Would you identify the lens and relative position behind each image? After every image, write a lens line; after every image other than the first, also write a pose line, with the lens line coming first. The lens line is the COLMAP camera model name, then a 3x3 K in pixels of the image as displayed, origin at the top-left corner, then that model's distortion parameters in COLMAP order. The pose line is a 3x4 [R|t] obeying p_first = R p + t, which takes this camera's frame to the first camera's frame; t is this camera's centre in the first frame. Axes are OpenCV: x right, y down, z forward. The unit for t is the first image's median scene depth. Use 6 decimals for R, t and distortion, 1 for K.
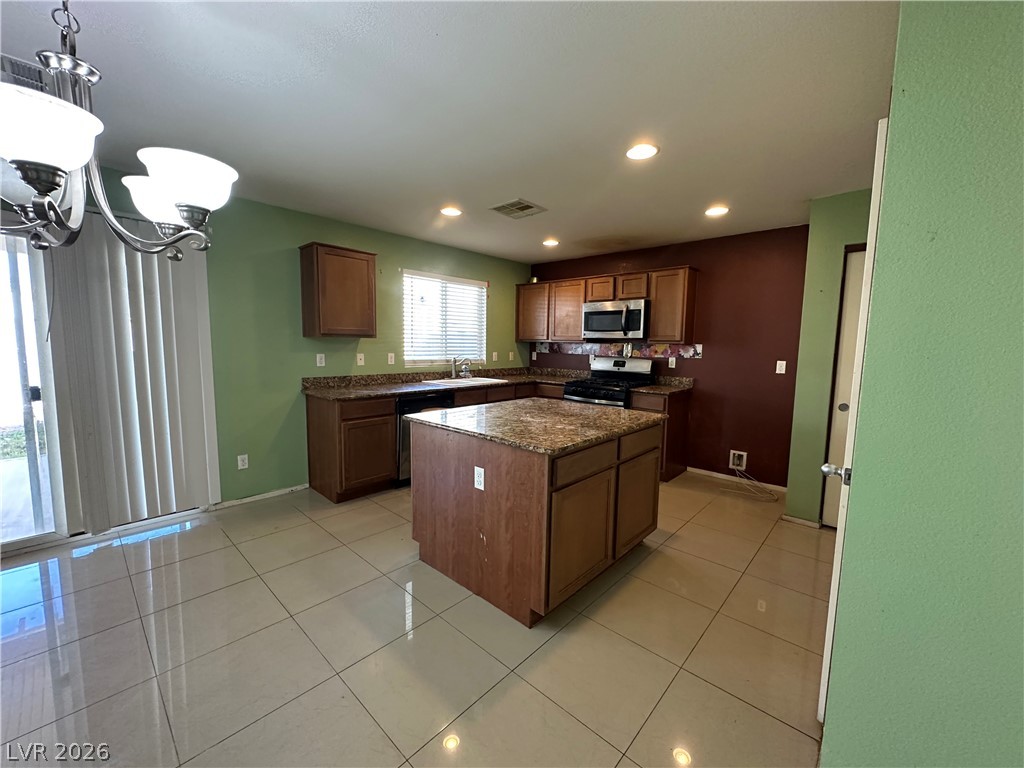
lens RADIAL K [[407.2, 0, 512.0], [0, 407.2, 384.0], [0, 0, 1]] dist [-0.001209, -0.000144]
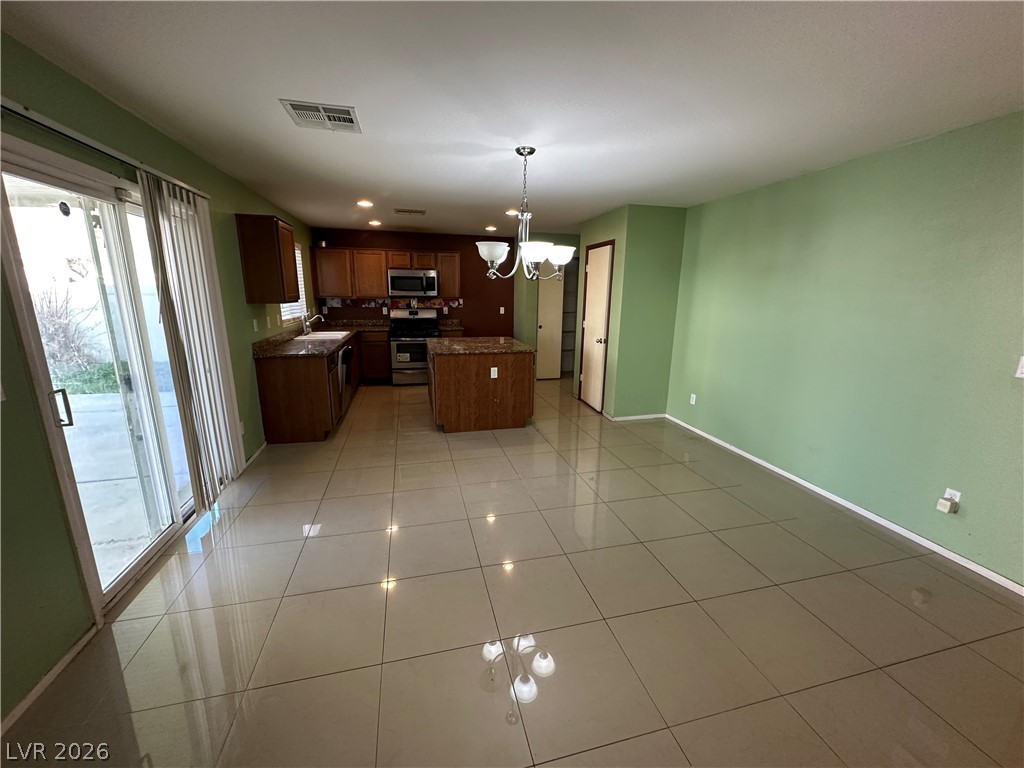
lens RADIAL K [[407.2, 0, 512.0], [0, 407.2, 384.0], [0, 0, 1]] dist [-0.001209, -0.000144]
pose [[0.547222, -0.195629, 0.813804, -0.883536], [0.080322, 0.980088, 0.181591, -0.042549], [-0.833125, -0.034004, 0.552039, -0.117386]]
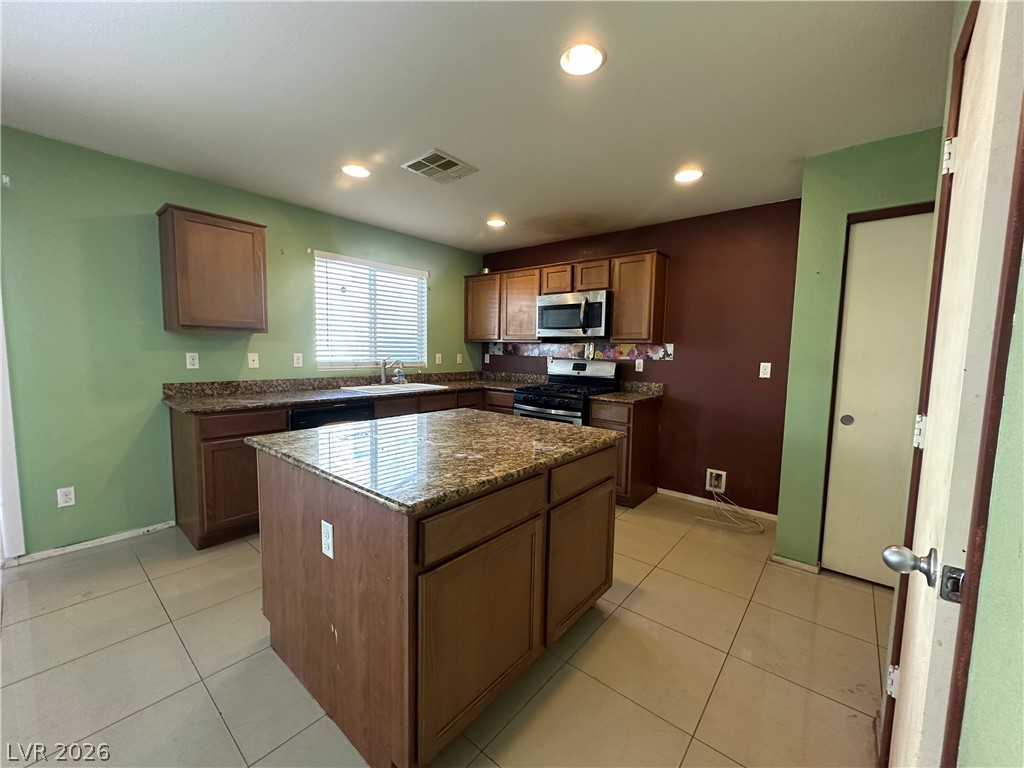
lens RADIAL K [[407.2, 0, 512.0], [0, 407.2, 384.0], [0, 0, 1]] dist [-0.001209, -0.000144]
pose [[0.998763, -0.001040, 0.049715, 0.090280], [0.001792, 0.999885, -0.015066, -0.001308], [-0.049693, 0.015137, 0.998650, 0.173302]]
